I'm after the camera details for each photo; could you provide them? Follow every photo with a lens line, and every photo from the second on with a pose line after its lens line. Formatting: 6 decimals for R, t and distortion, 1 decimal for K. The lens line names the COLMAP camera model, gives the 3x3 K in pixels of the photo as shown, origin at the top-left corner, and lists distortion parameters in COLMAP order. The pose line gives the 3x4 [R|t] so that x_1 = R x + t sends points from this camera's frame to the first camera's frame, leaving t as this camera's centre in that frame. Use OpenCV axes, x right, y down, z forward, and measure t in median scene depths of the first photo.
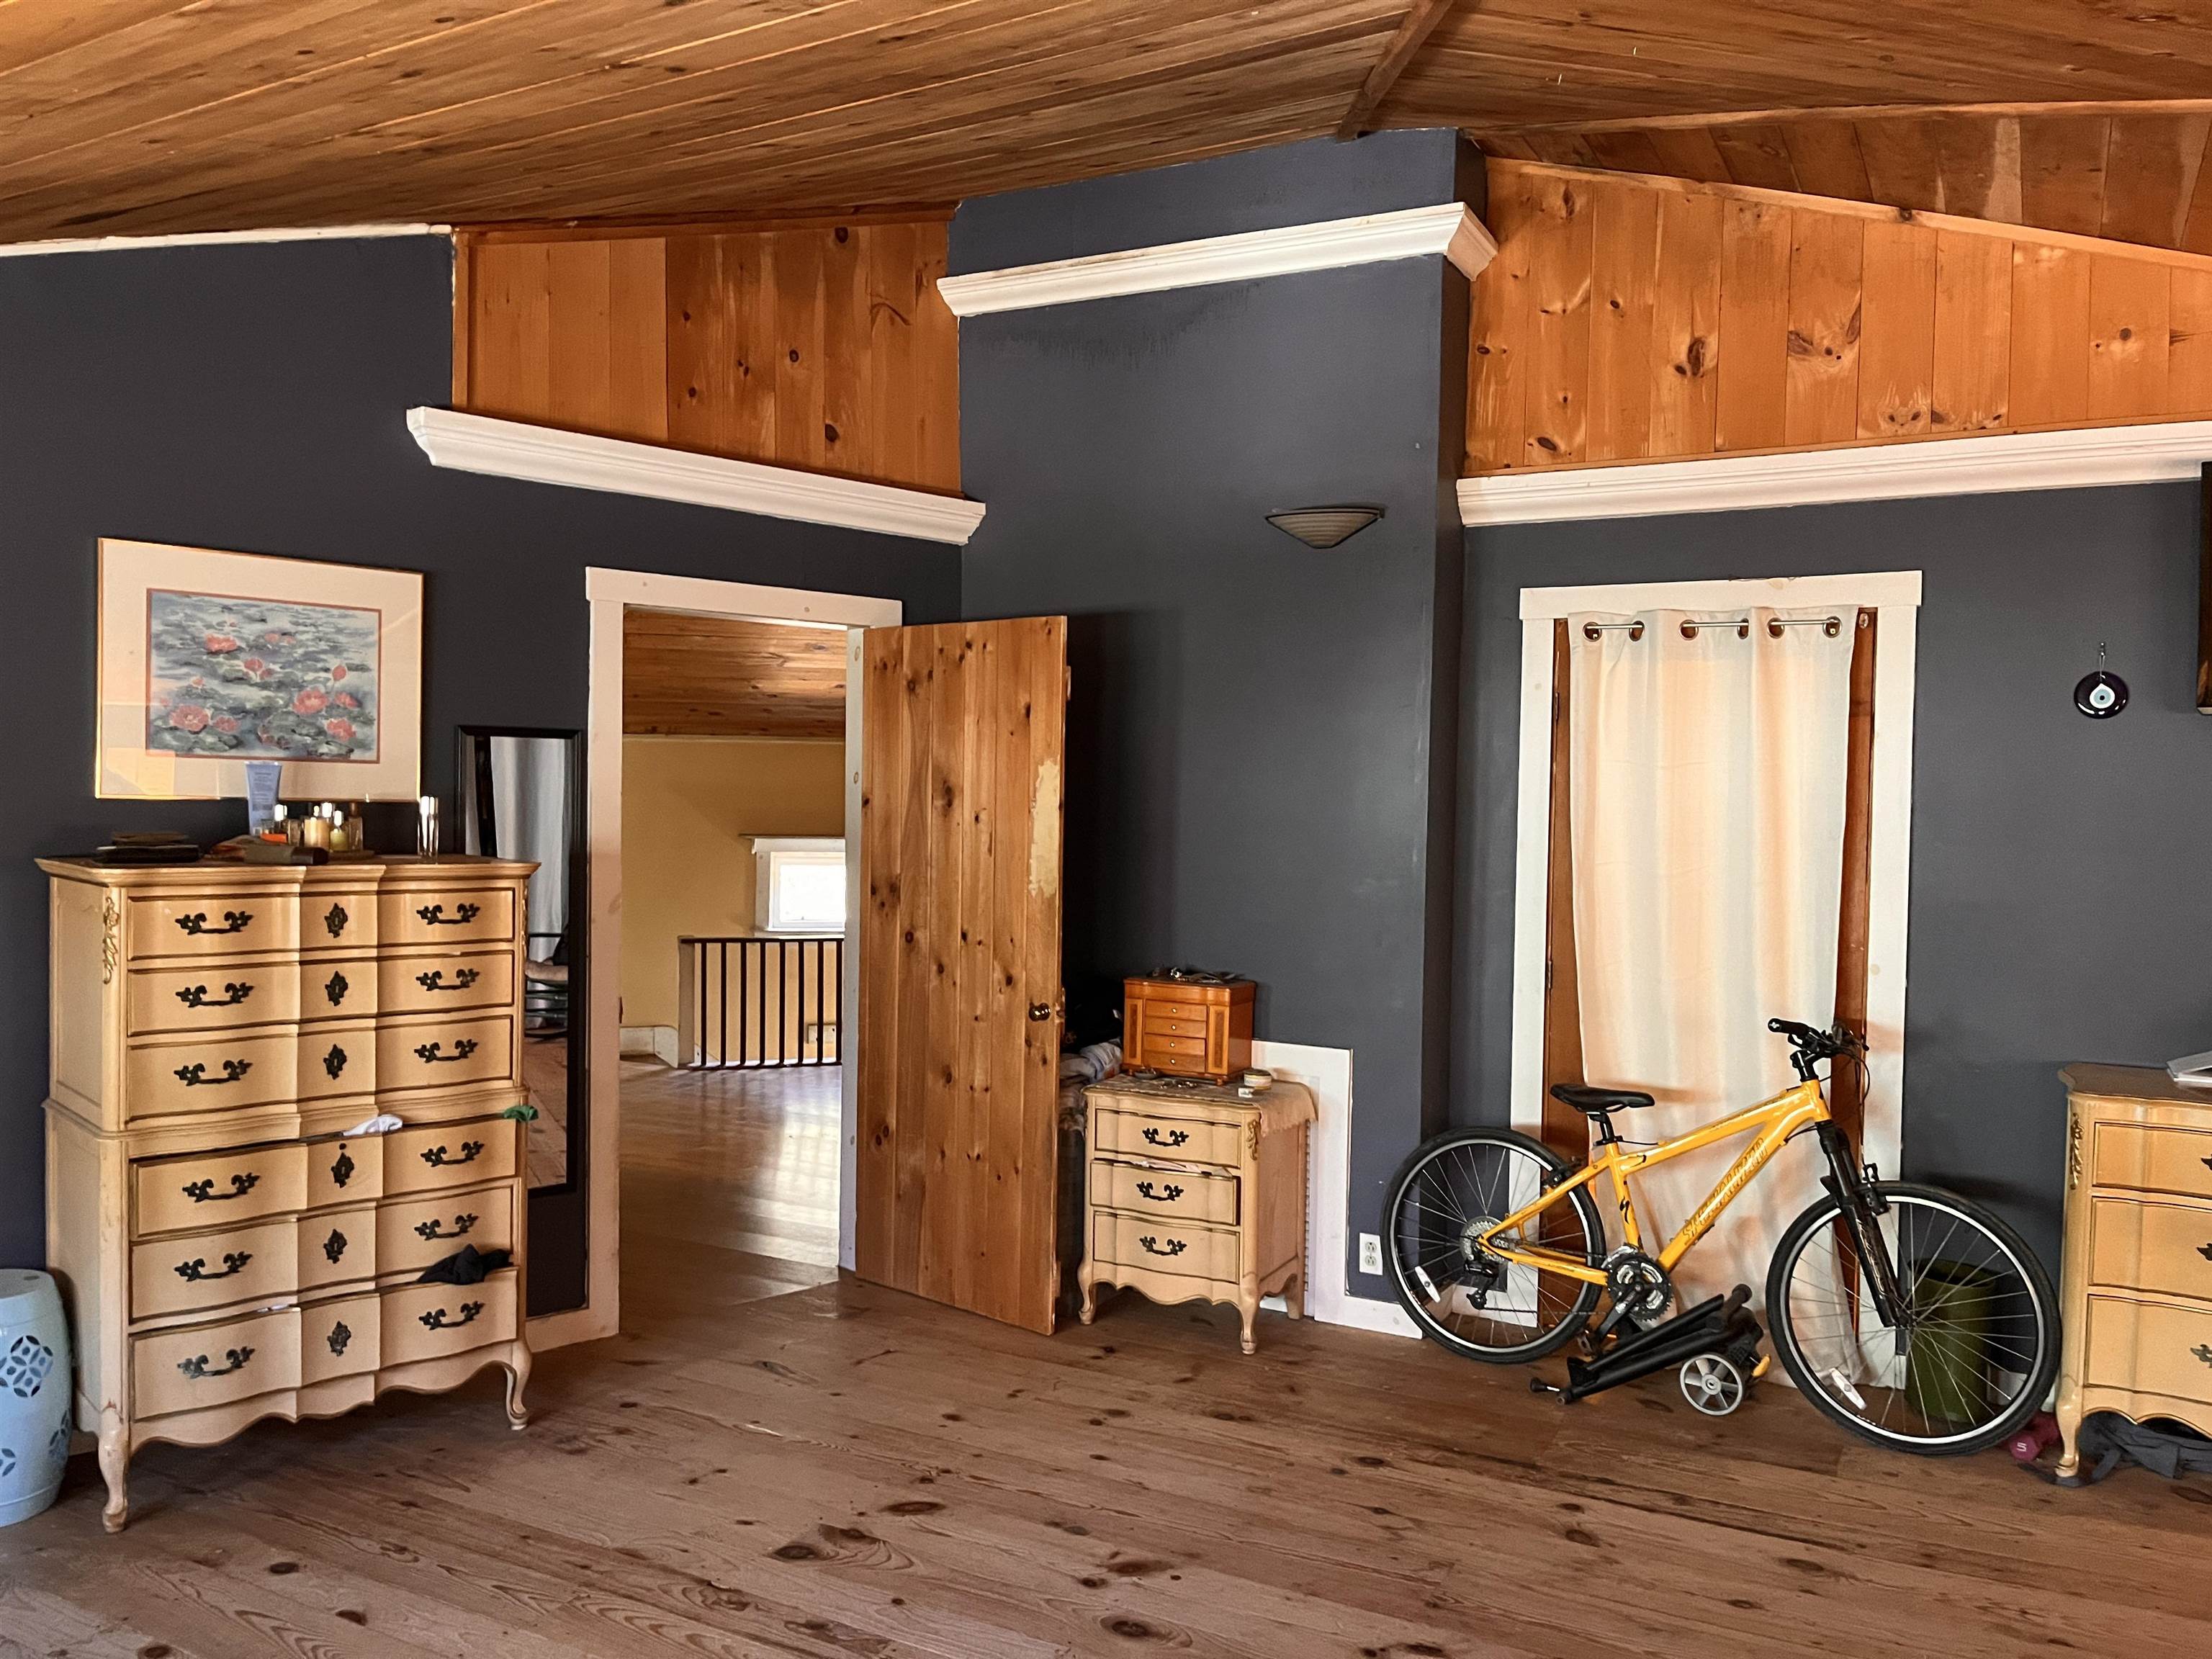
lens RADIAL K [[1670.6, 0, 1116.0], [0, 1670.6, 839.2], [0, 0, 1]] dist [0.063770, -0.090372]
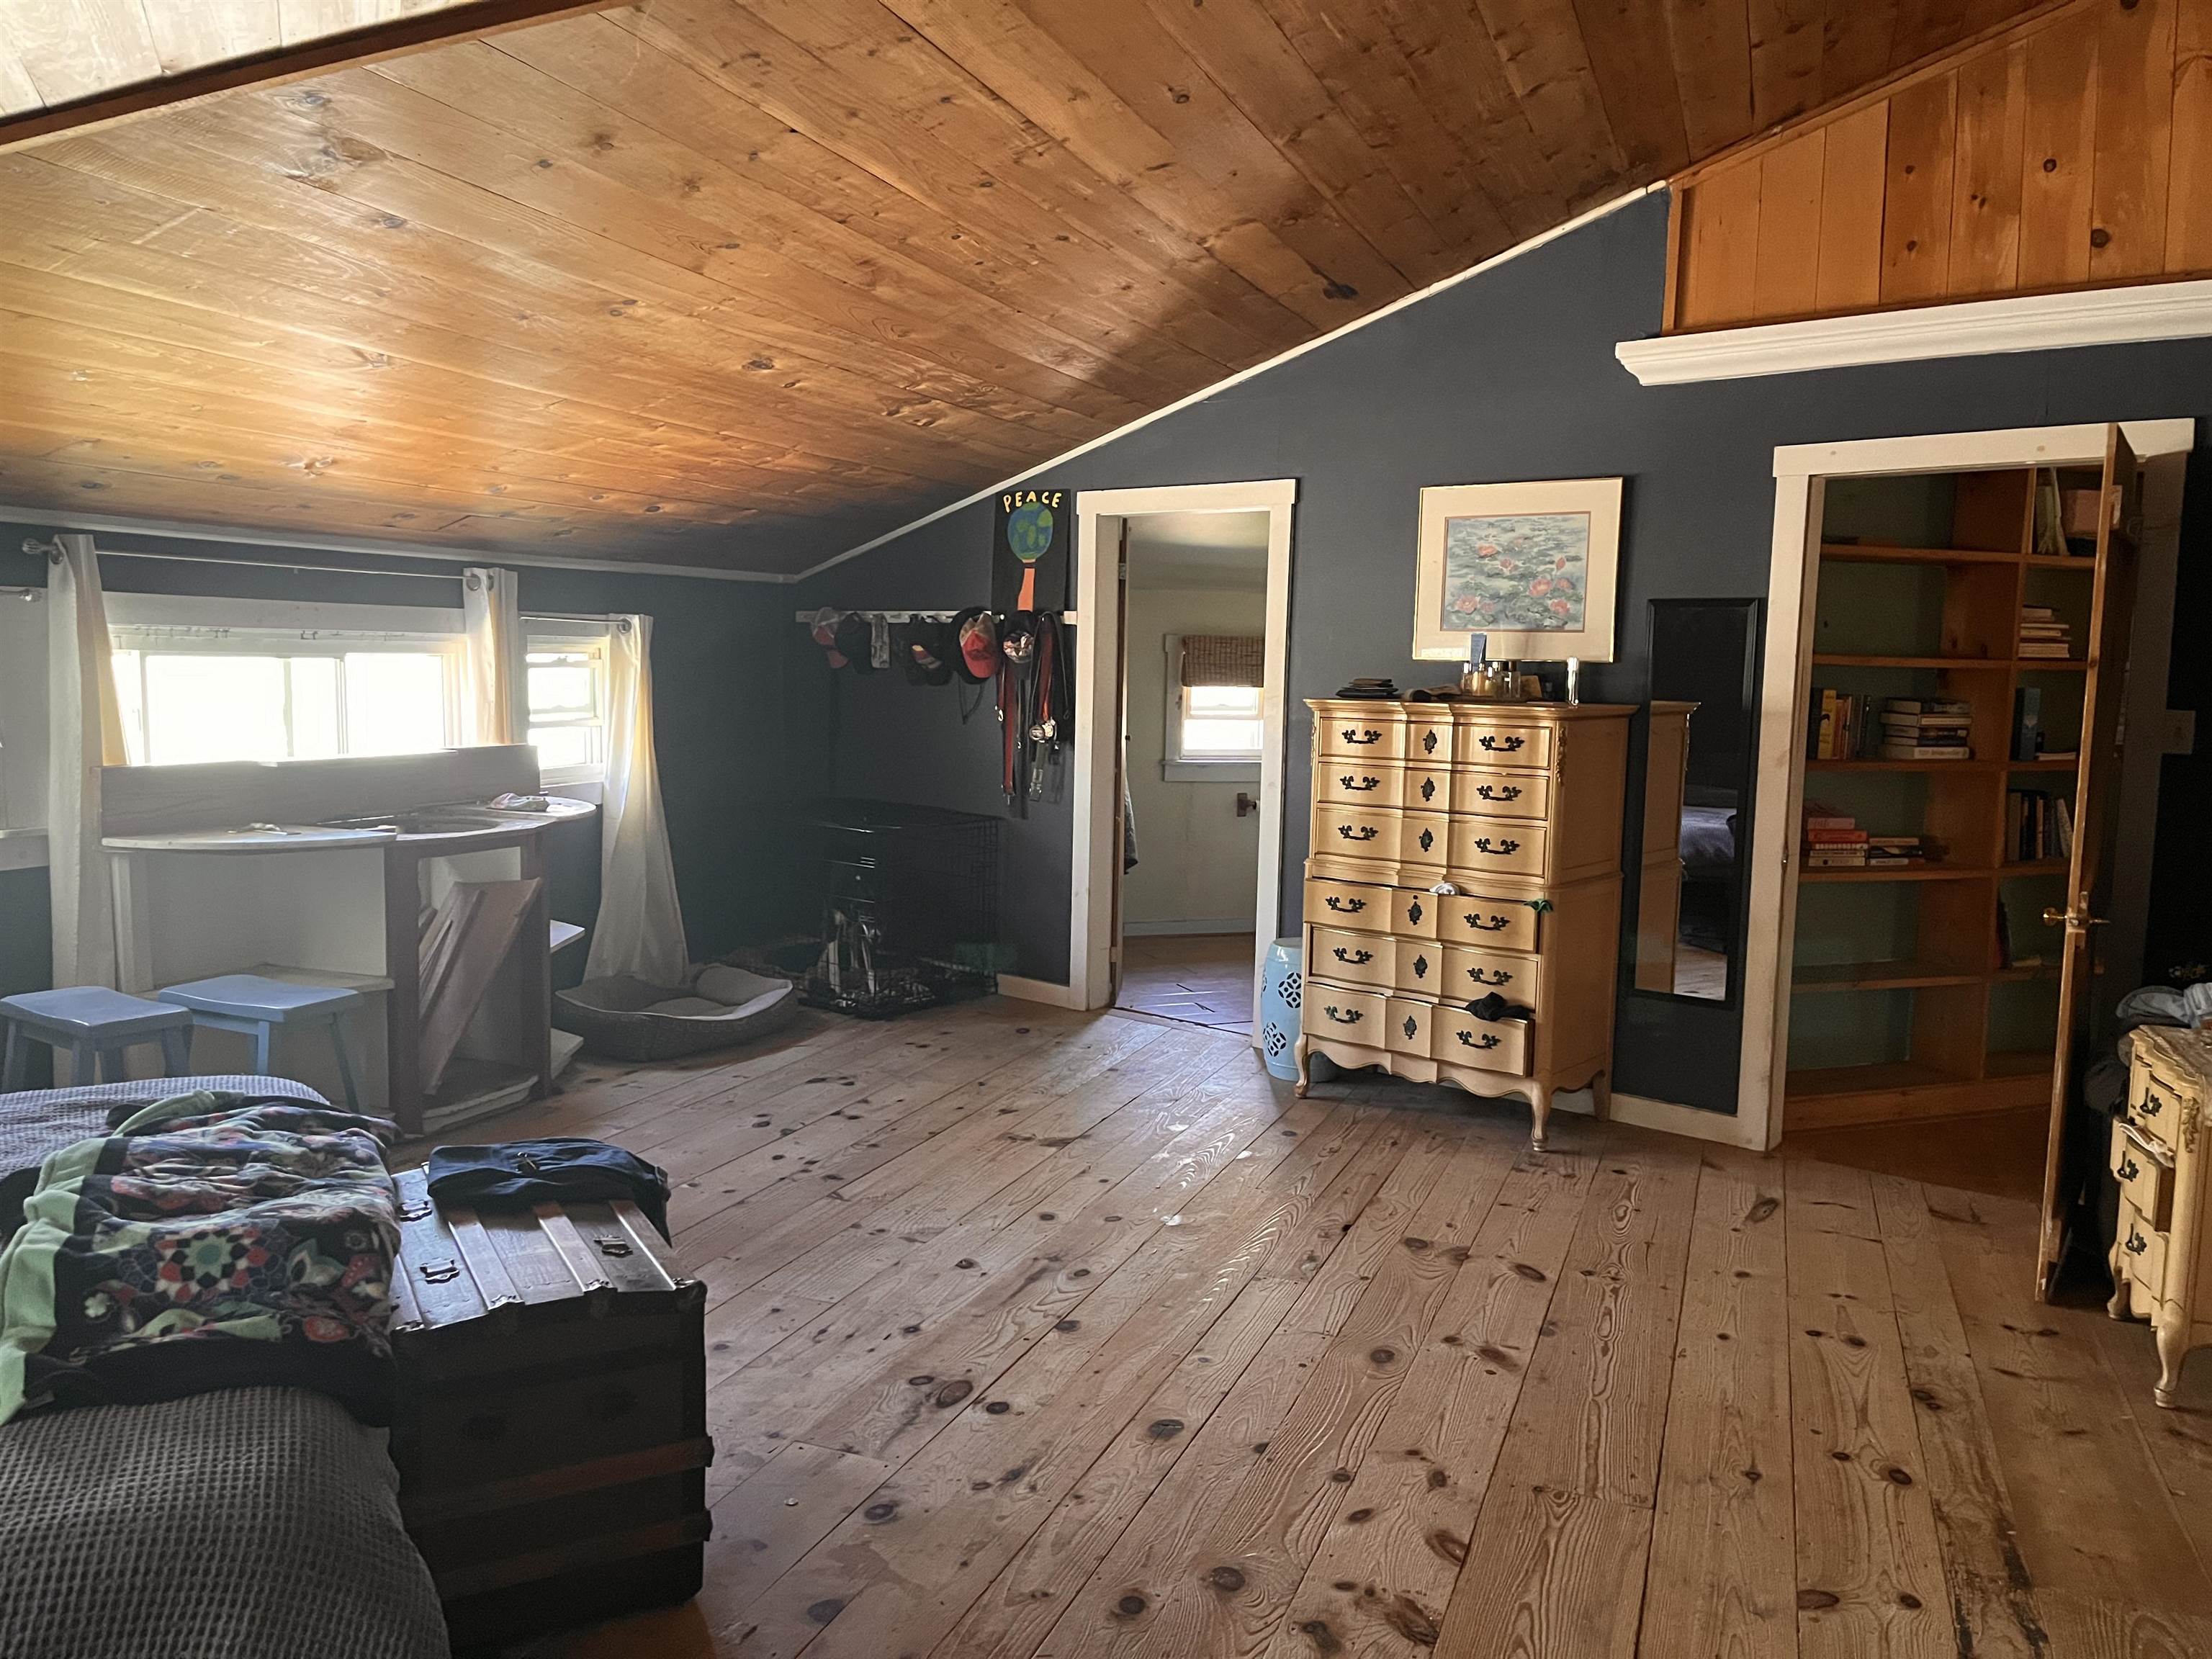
lens RADIAL K [[1670.6, 0, 1078.6], [0, 1670.6, 838.5], [0, 0, 1]] dist [0.063770, -0.090372]
pose [[0.107862, 0.093851, -0.989726, 0.761615], [-0.043532, 0.995025, 0.089609, 0.012763], [0.993212, 0.033419, 0.111411, 0.450494]]
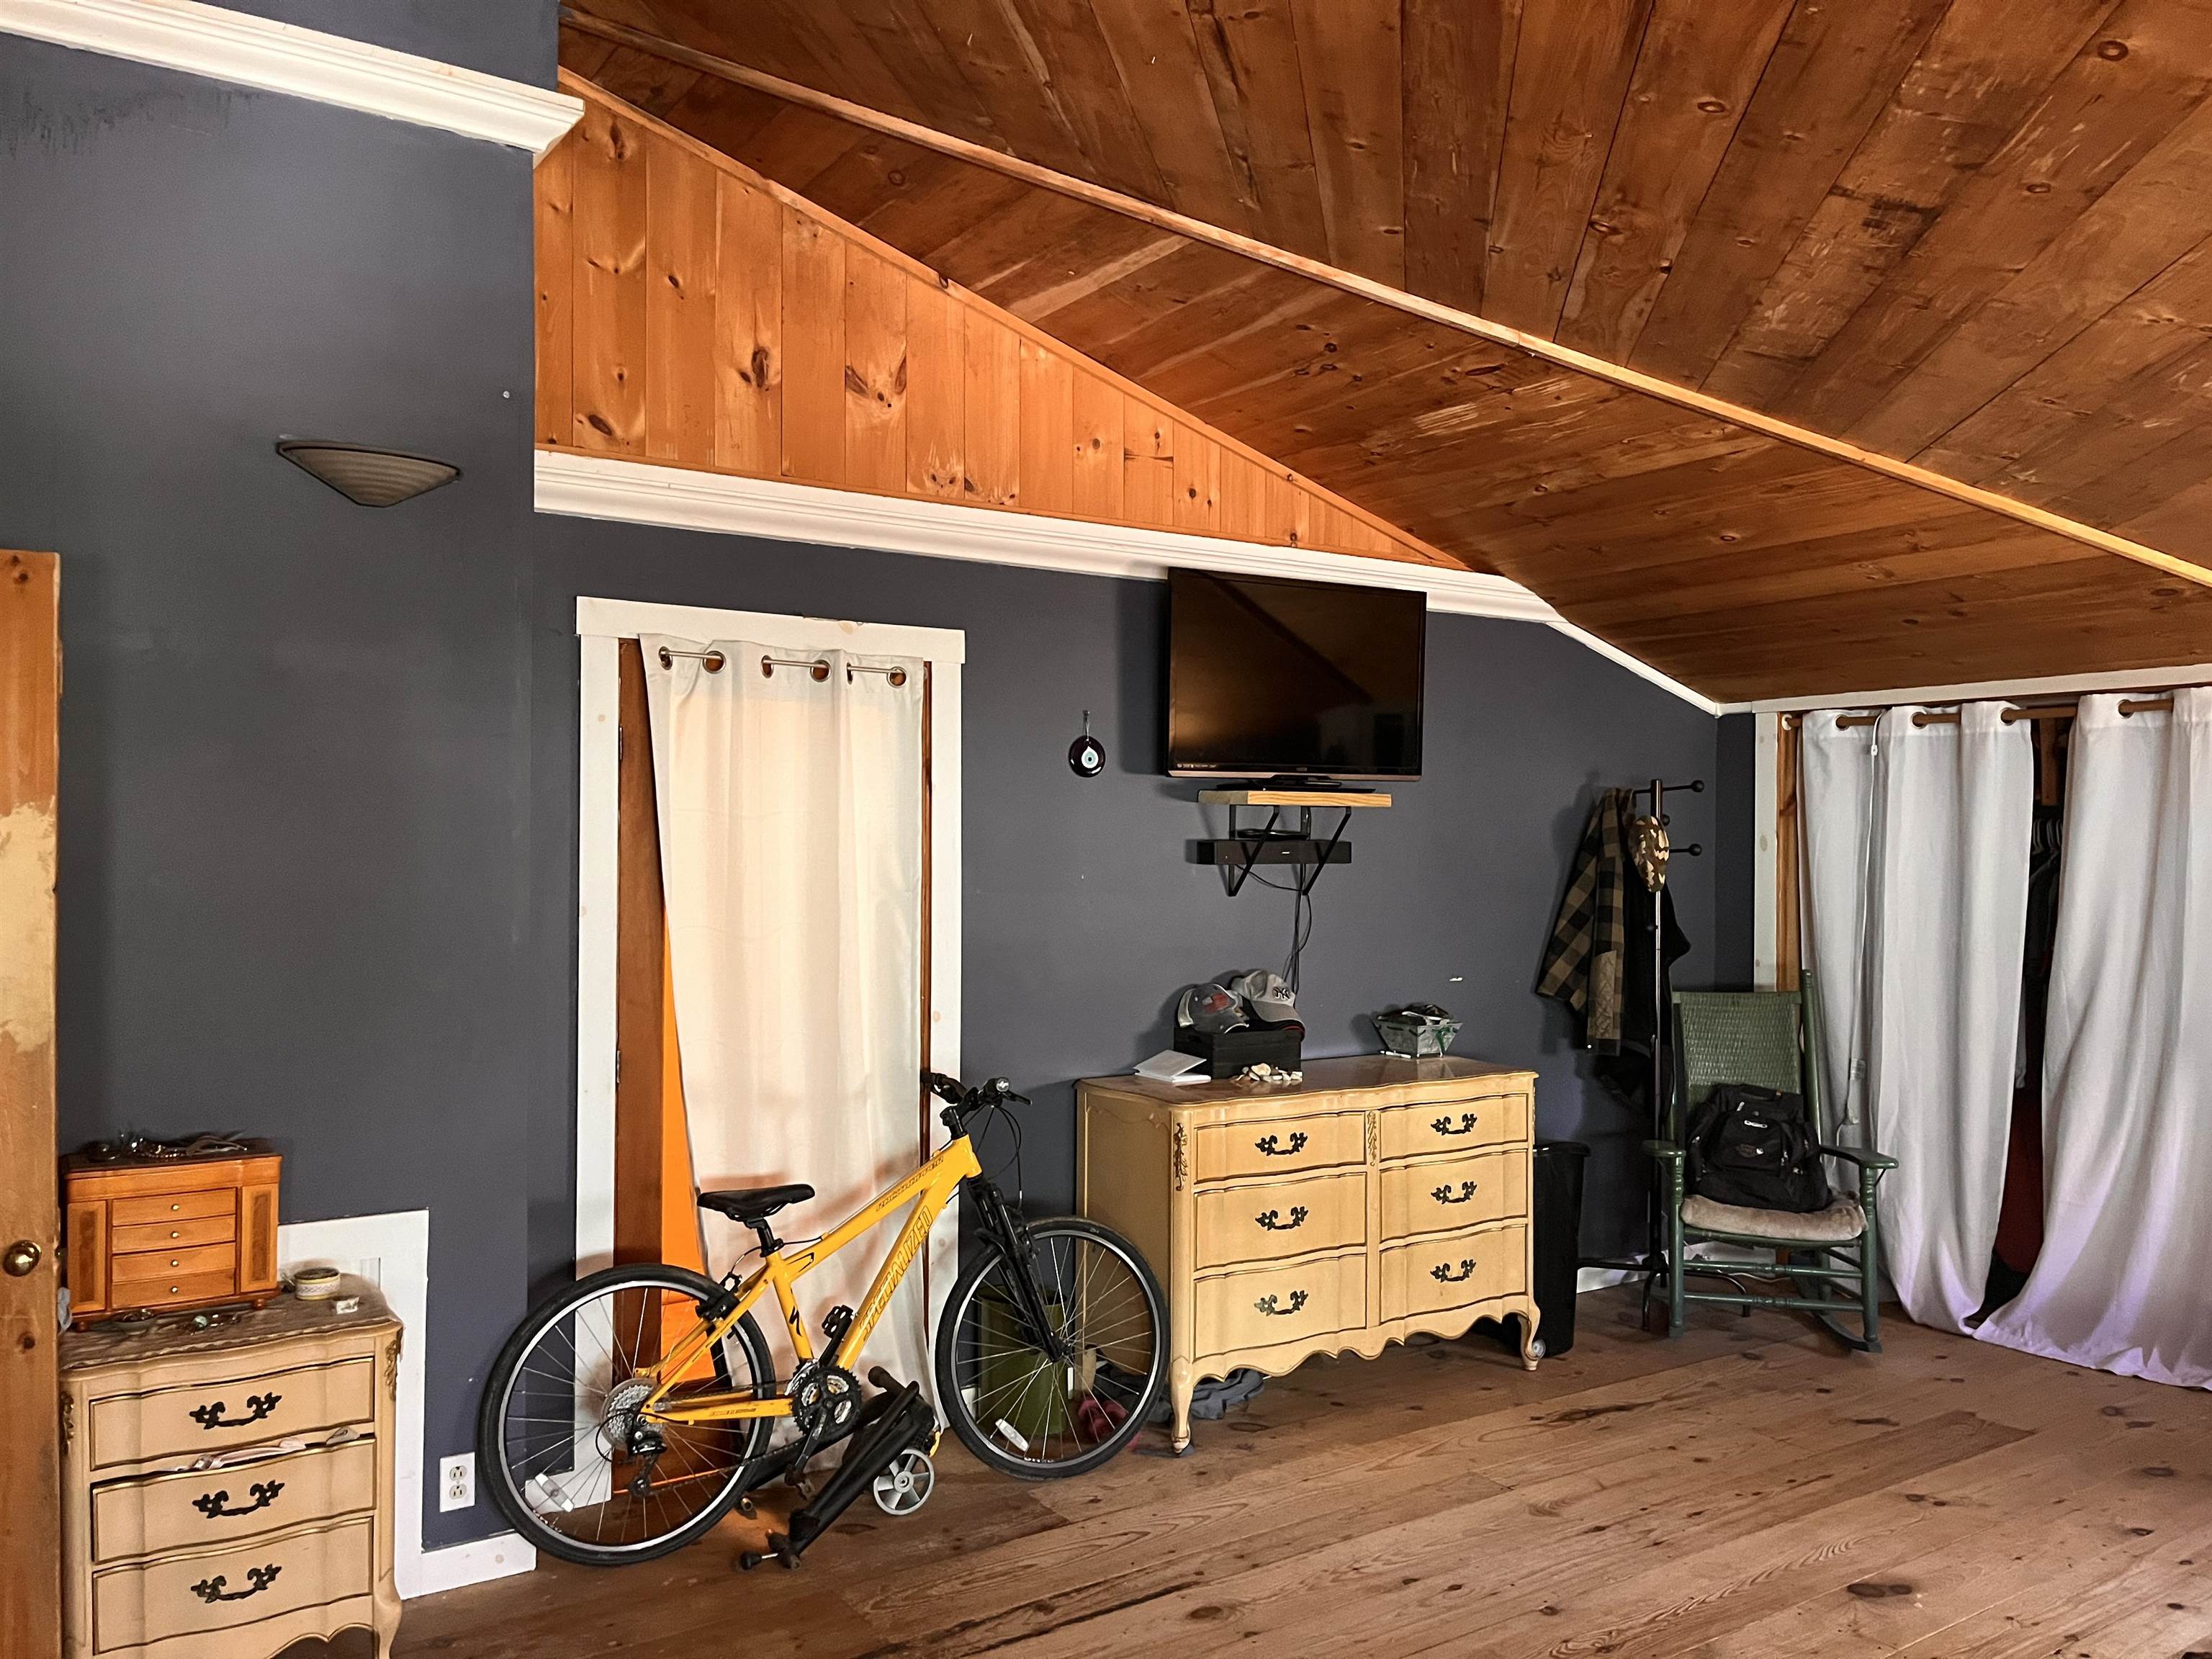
lens RADIAL K [[1670.6, 0, 1126.7], [0, 1670.6, 830.5], [0, 0, 1]] dist [0.063770, -0.090372]
pose [[0.472384, -0.013900, 0.881283, -0.387071], [0.020869, 0.999772, 0.004583, -0.037667], [-0.881146, 0.016227, 0.472566, 0.422235]]
